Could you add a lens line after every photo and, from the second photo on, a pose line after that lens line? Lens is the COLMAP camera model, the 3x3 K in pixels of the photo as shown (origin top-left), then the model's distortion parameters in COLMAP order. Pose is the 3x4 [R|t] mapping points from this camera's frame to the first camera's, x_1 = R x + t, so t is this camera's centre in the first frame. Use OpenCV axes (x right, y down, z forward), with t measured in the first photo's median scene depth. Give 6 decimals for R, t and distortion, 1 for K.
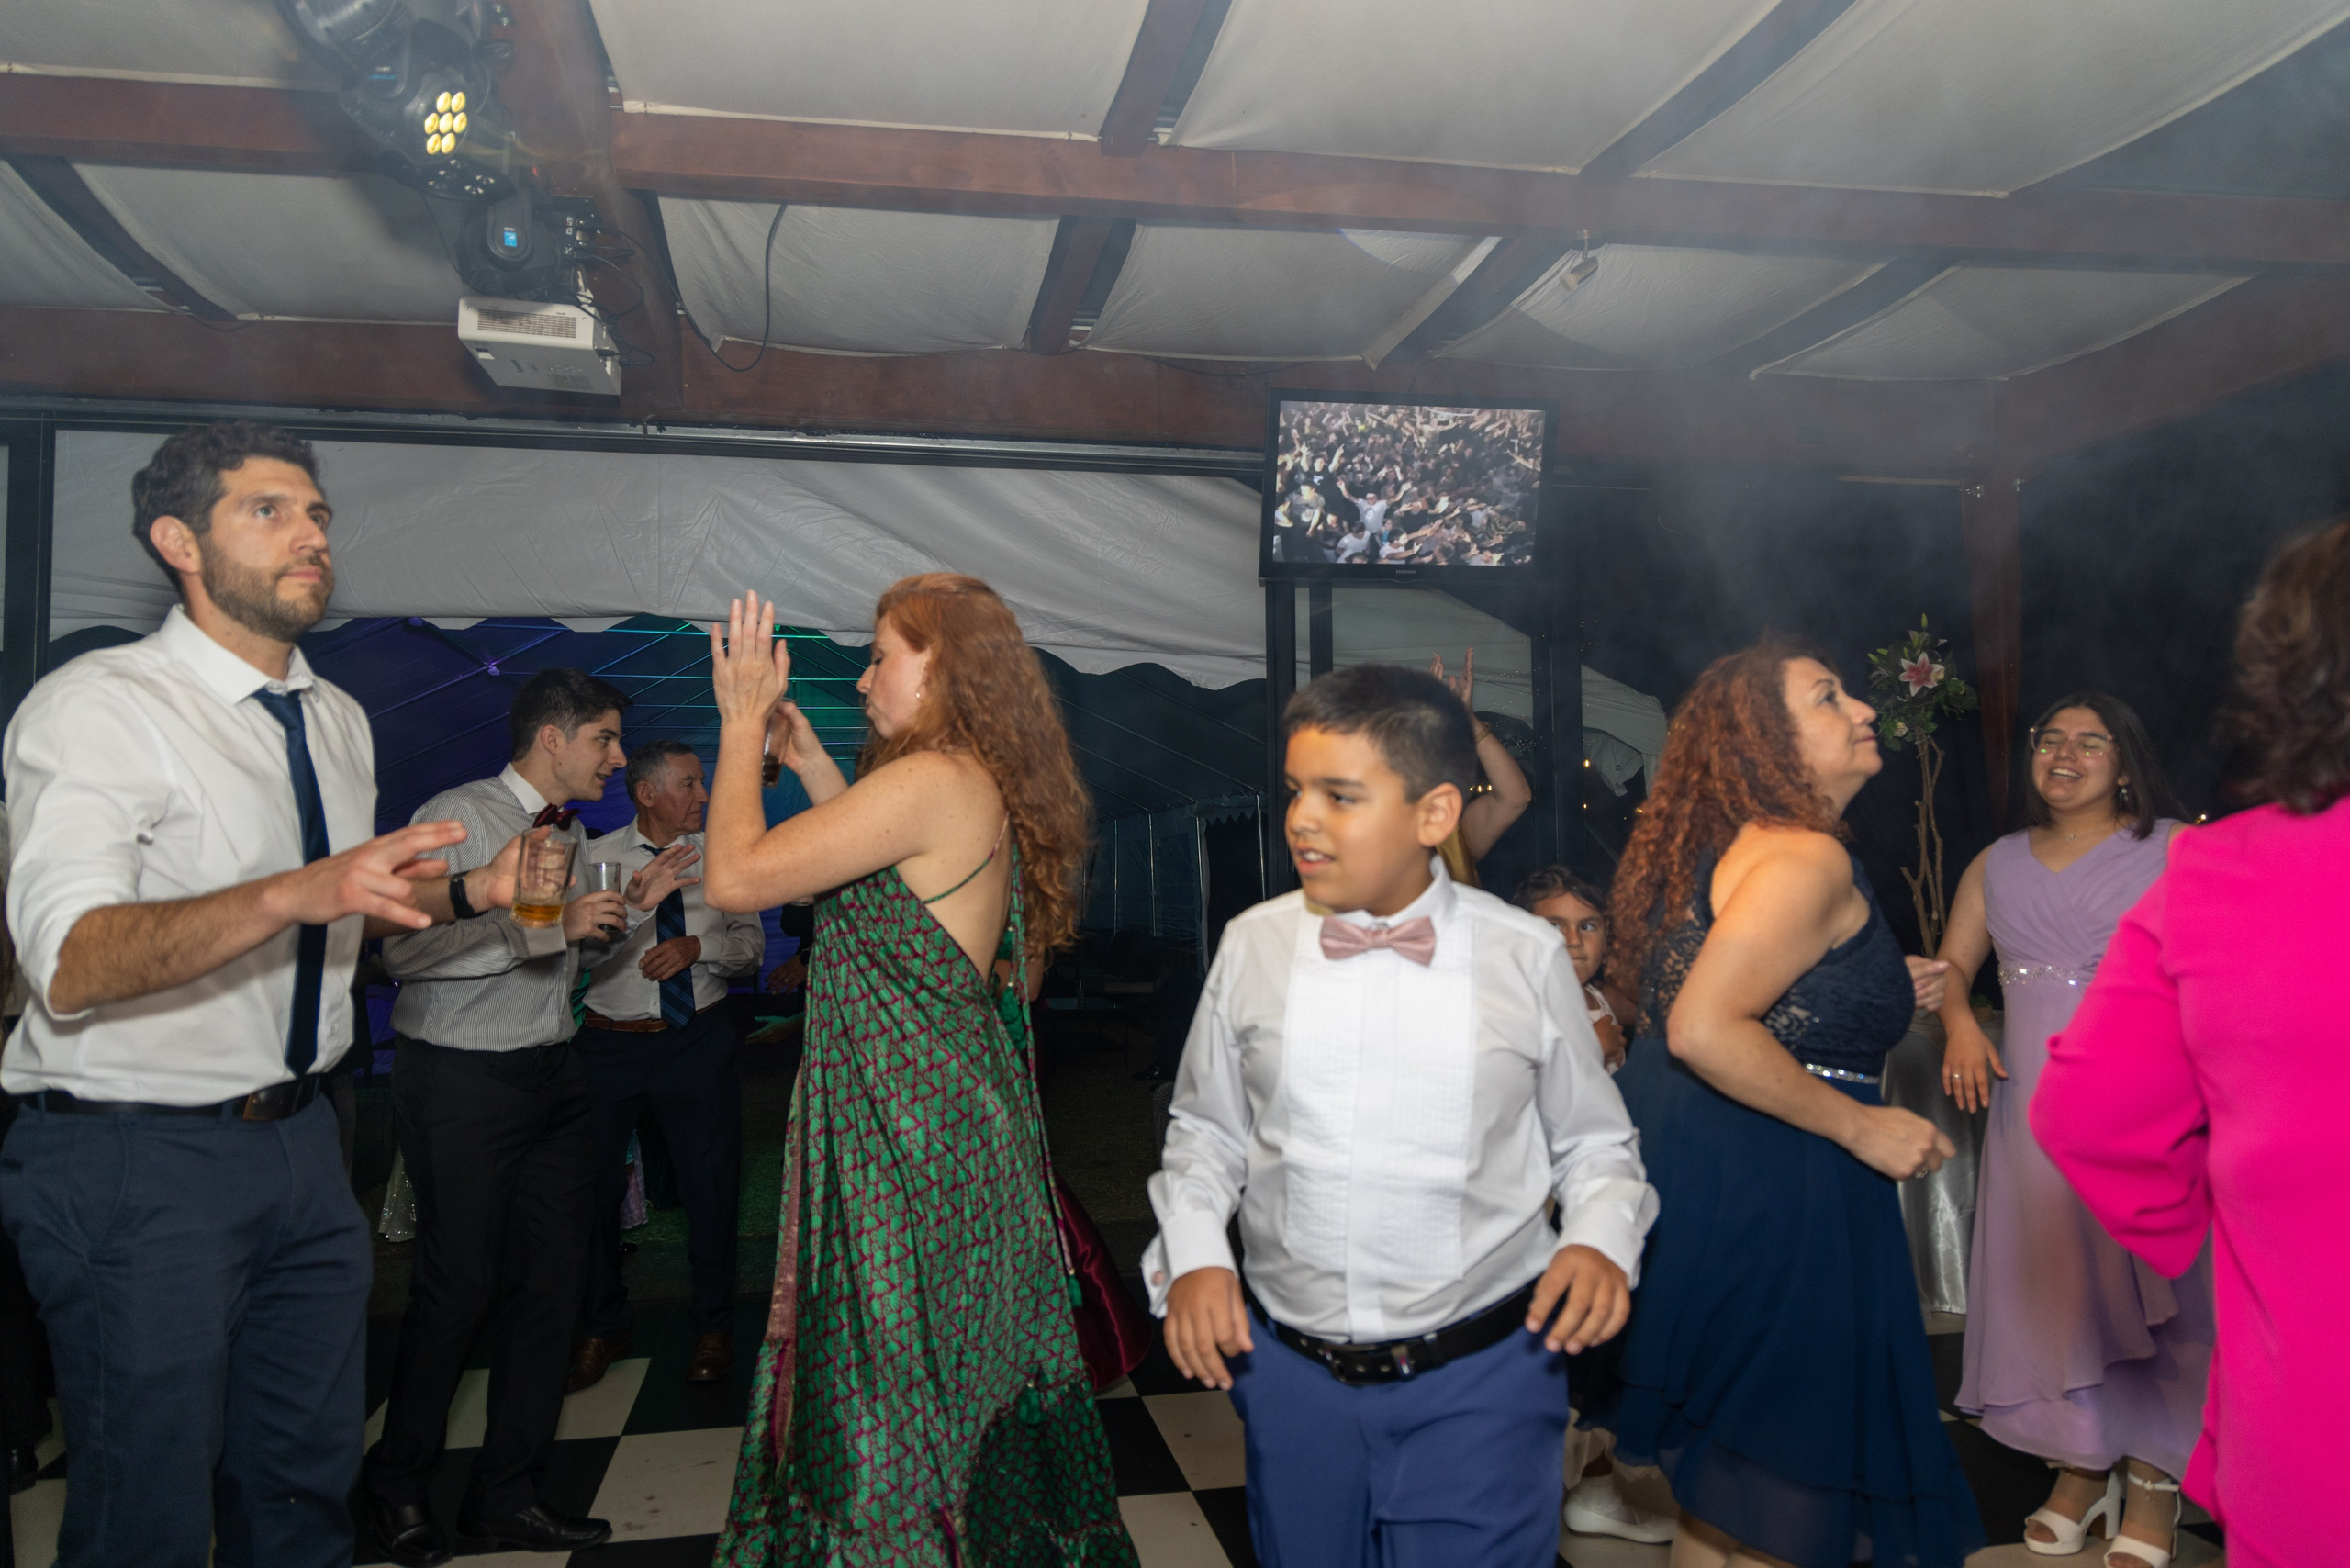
lens RADIAL K [[1557.7, 0, 1165.4], [0, 1557.7, 797.3], [0, 0, 1]] dist [0.002390, -0.001045]
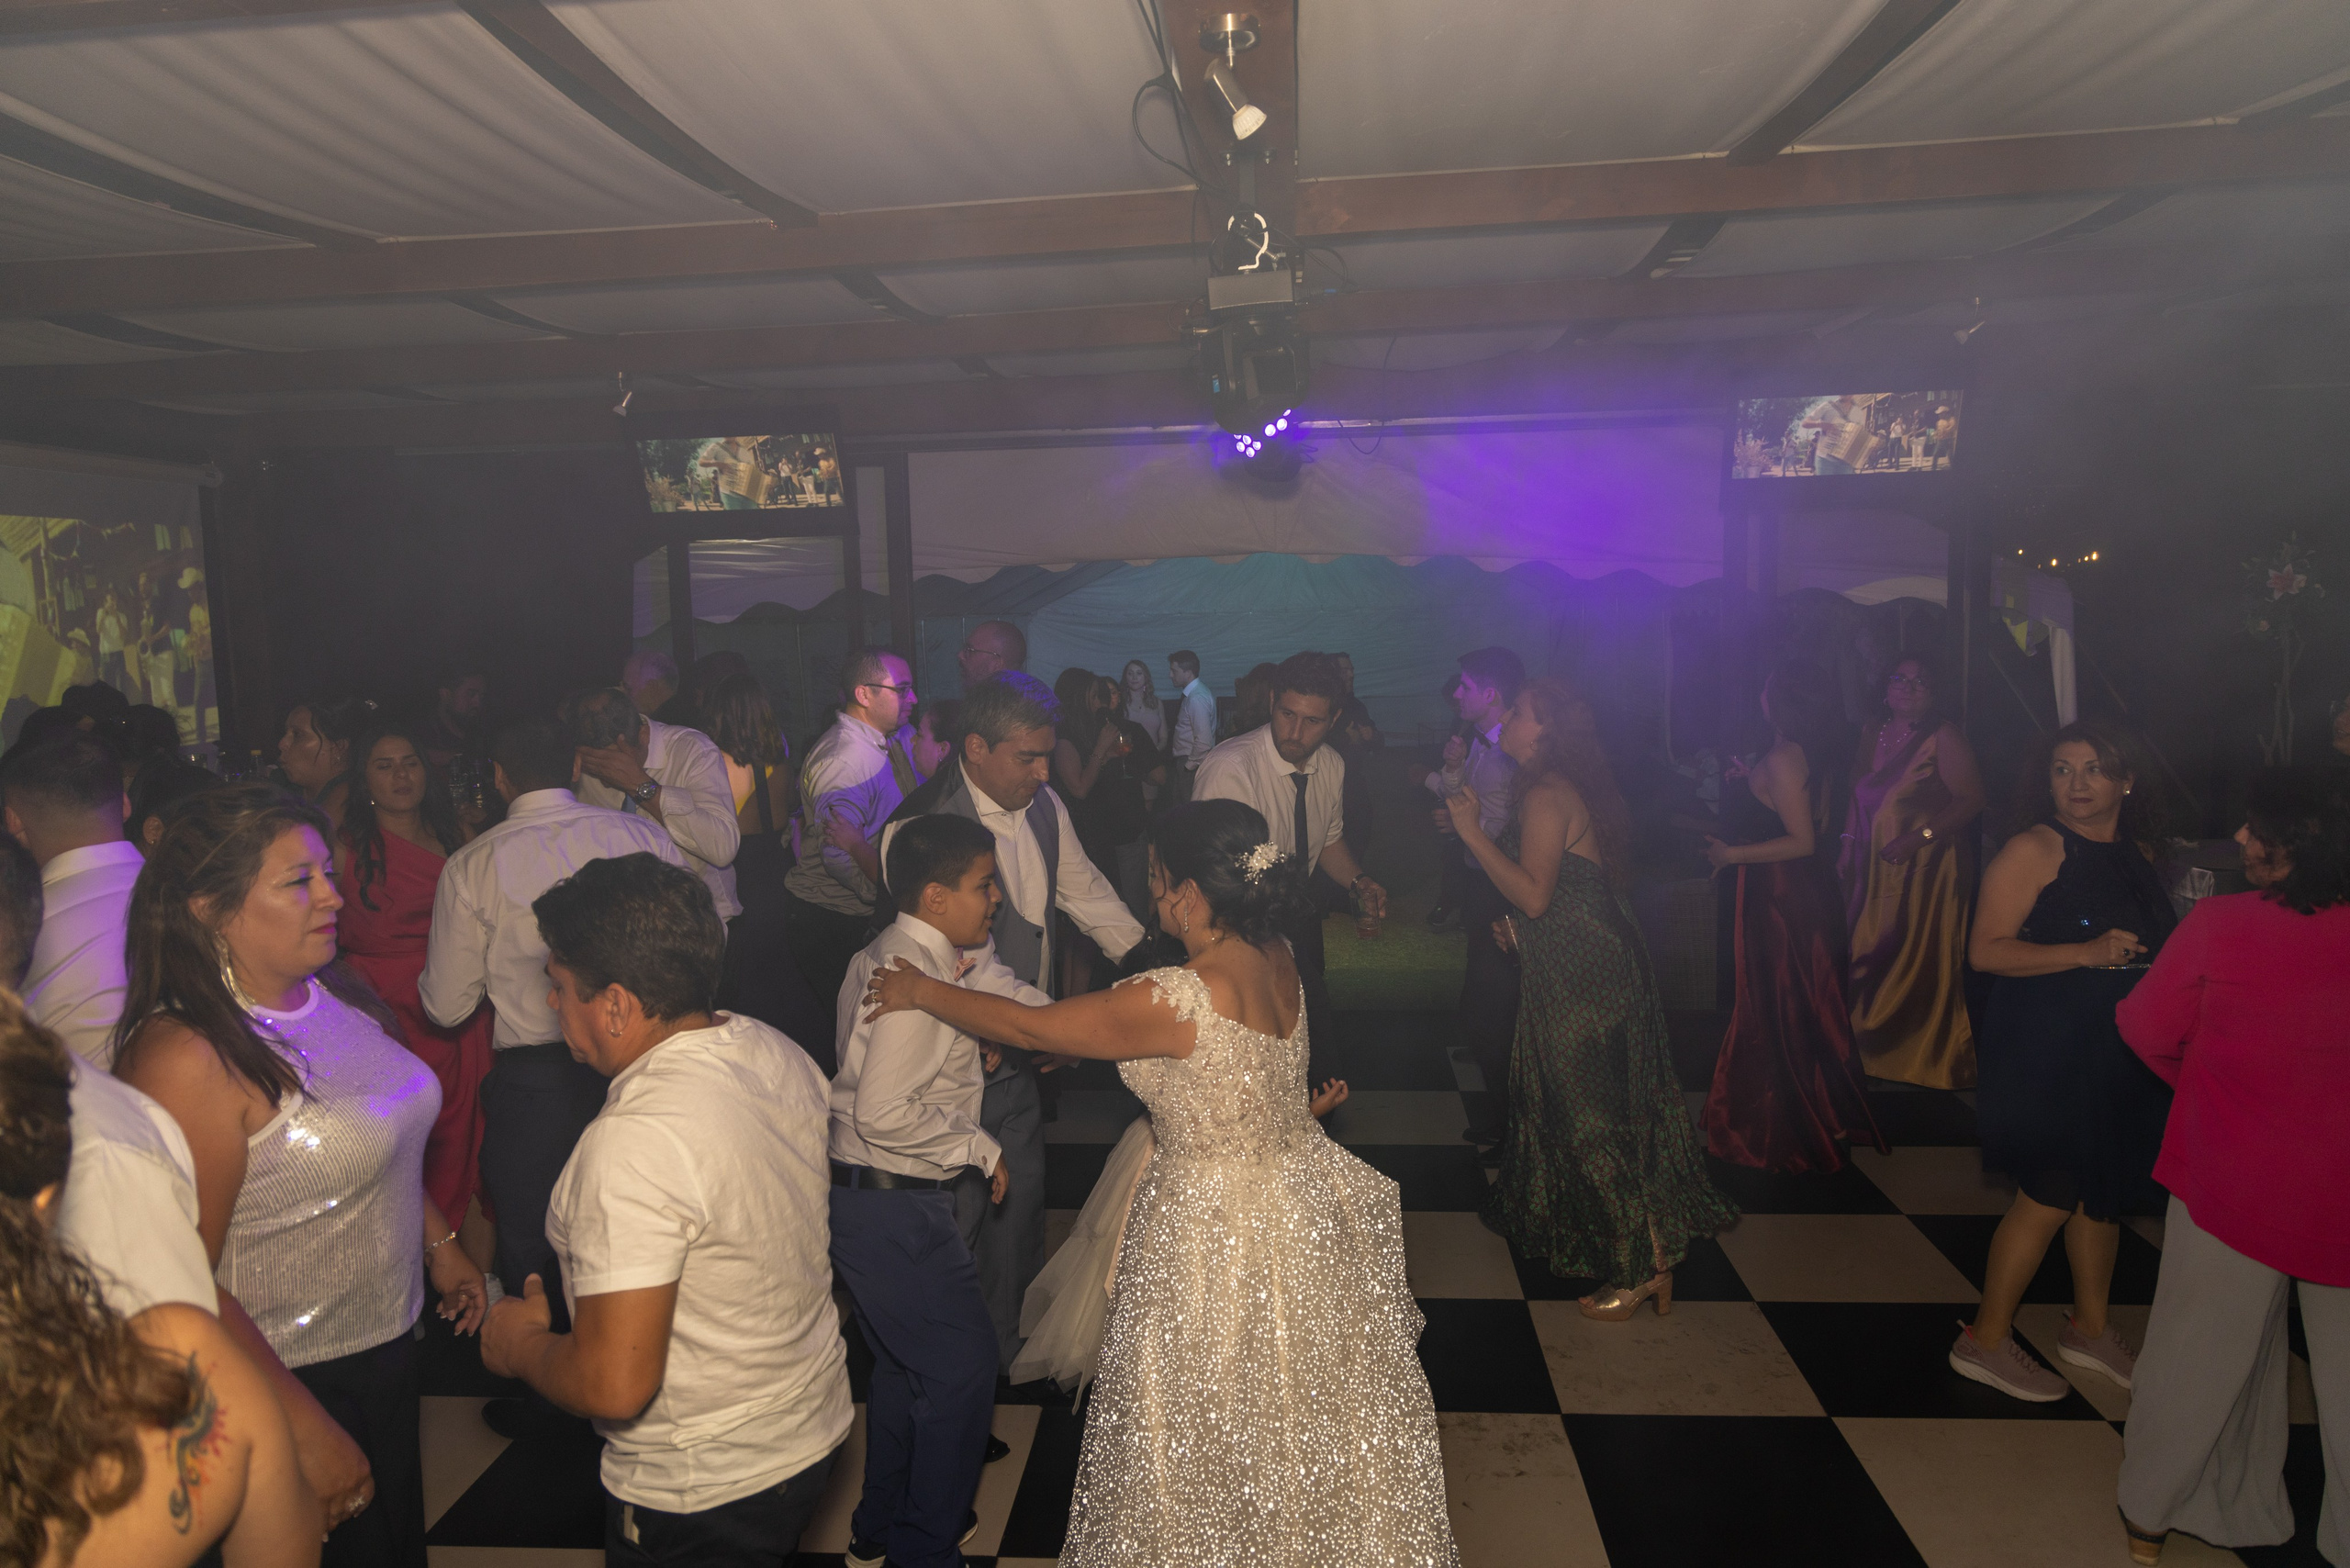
lens RADIAL K [[1557.7, 0, 1165.4], [0, 1557.7, 797.3], [0, 0, 1]] dist [0.002390, -0.001045]
pose [[0.960662, 0.023478, -0.276726, -0.018273], [0.022766, 0.986409, 0.162723, -0.126704], [0.276786, -0.162621, 0.947071, -0.419784]]
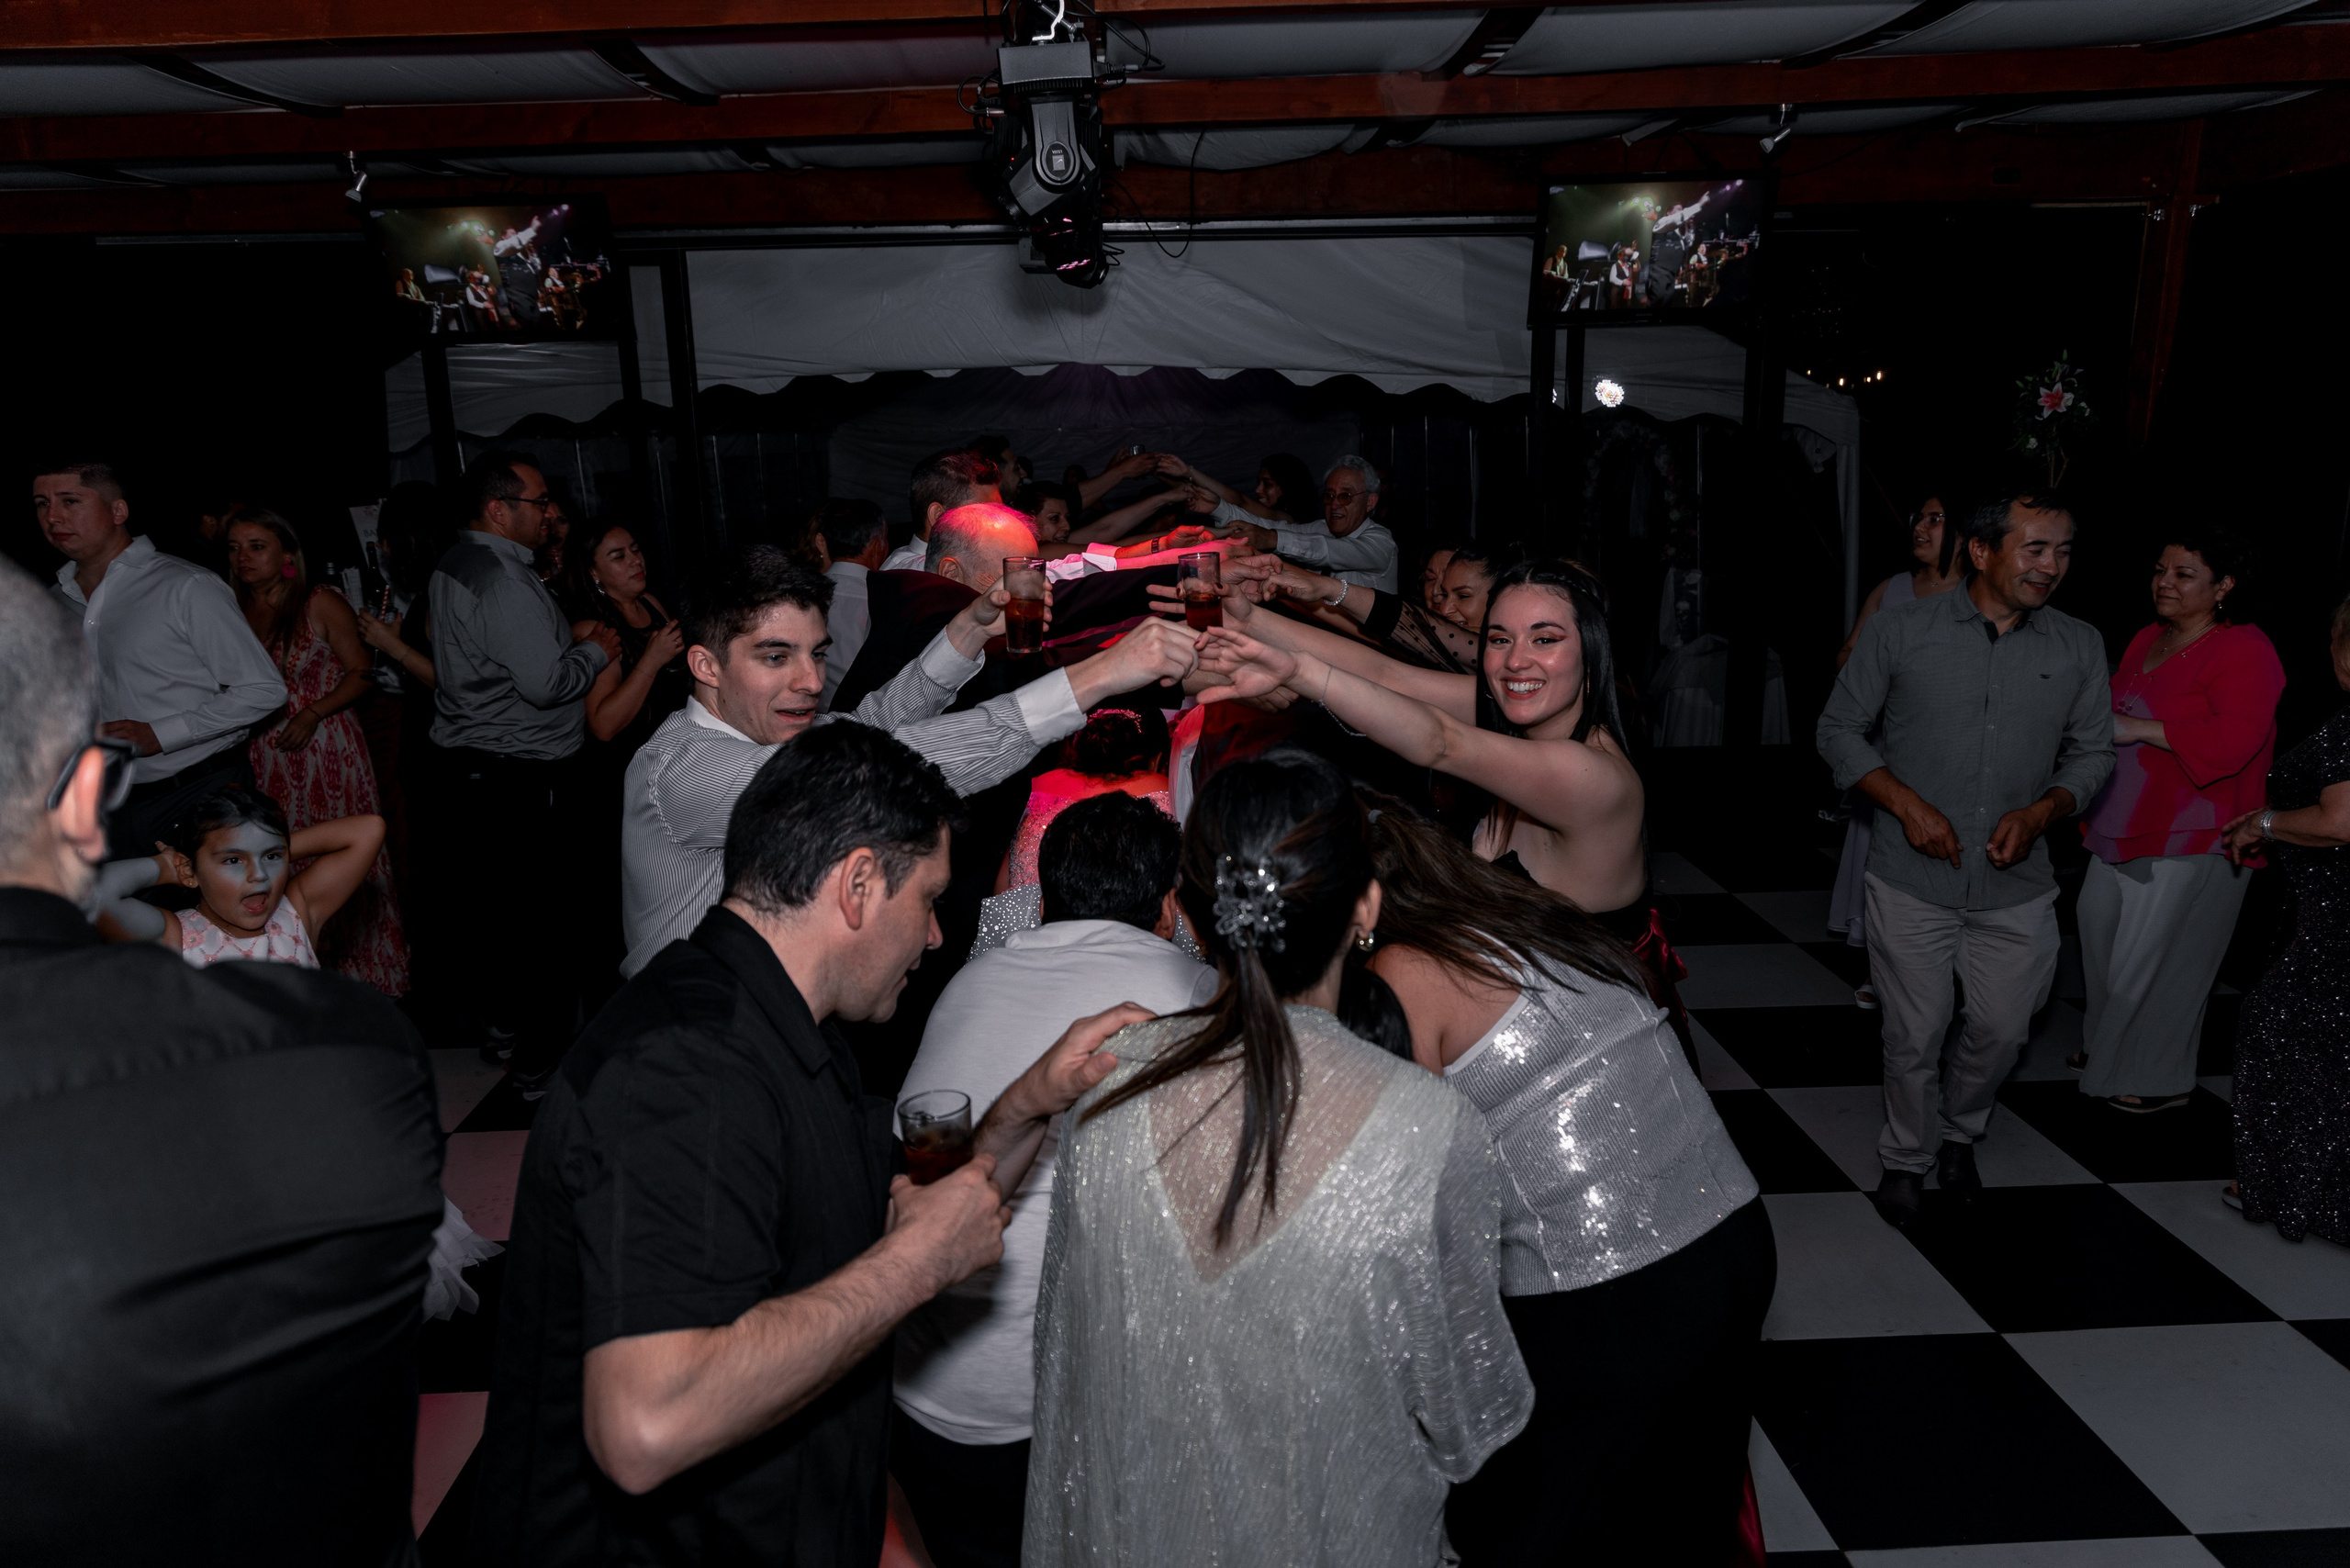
lens RADIAL K [[1557.7, 0, 1165.4], [0, 1557.7, 797.3], [0, 0, 1]] dist [0.002390, -0.001045]
pose [[0.987090, 0.031642, -0.157009, -0.021169], [0.013187, 0.960908, 0.276553, -0.124283], [0.159622, -0.275053, 0.948086, -0.397678]]
